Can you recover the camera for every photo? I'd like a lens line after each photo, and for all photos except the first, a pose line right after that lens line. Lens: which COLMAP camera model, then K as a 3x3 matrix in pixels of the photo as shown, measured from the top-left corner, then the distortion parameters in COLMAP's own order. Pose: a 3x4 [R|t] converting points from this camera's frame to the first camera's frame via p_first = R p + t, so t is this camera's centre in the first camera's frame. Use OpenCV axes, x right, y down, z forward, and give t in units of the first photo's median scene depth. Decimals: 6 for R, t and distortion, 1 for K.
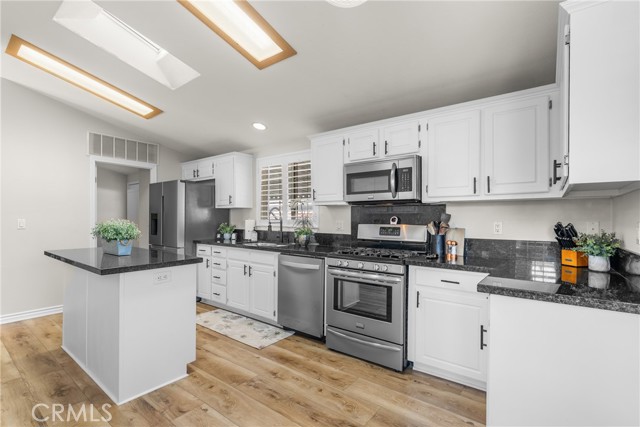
lens RADIAL K [[297.8, 0, 323.7], [0, 297.8, 218.9], [0, 0, 1]] dist [-0.002664, 0.000345]
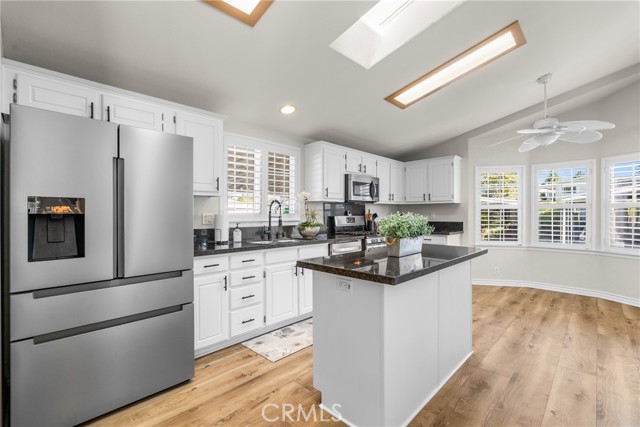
lens RADIAL K [[289.4, 0, 322.6], [0, 289.4, 213.8], [0, 0, 1]] dist [-0.002603, 0.000311]
pose [[0.111240, -0.005834, 0.993776, -1.188038], [0.003054, 0.999980, 0.005528, -0.001568], [-0.993789, 0.002420, 0.111256, 0.883657]]
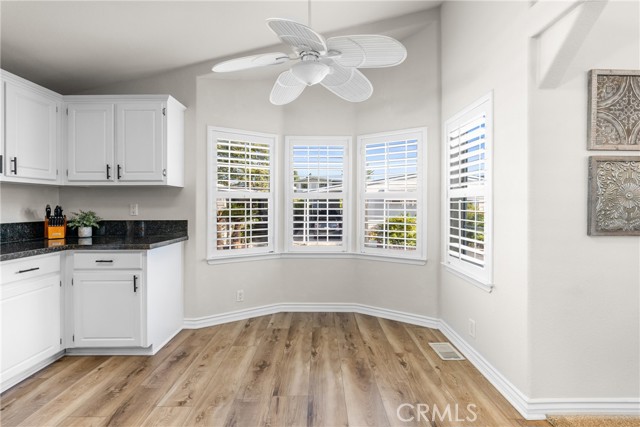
lens RADIAL K [[292.5, 0, 319.7], [0, 292.5, 205.6], [0, 0, 1]] dist [-0.002696, 0.000151]
pose [[-0.605129, -0.007241, 0.796095, -0.539039], [-0.003727, 0.999973, 0.006262, 0.001717], [-0.796119, 0.000823, -0.605140, 0.537760]]
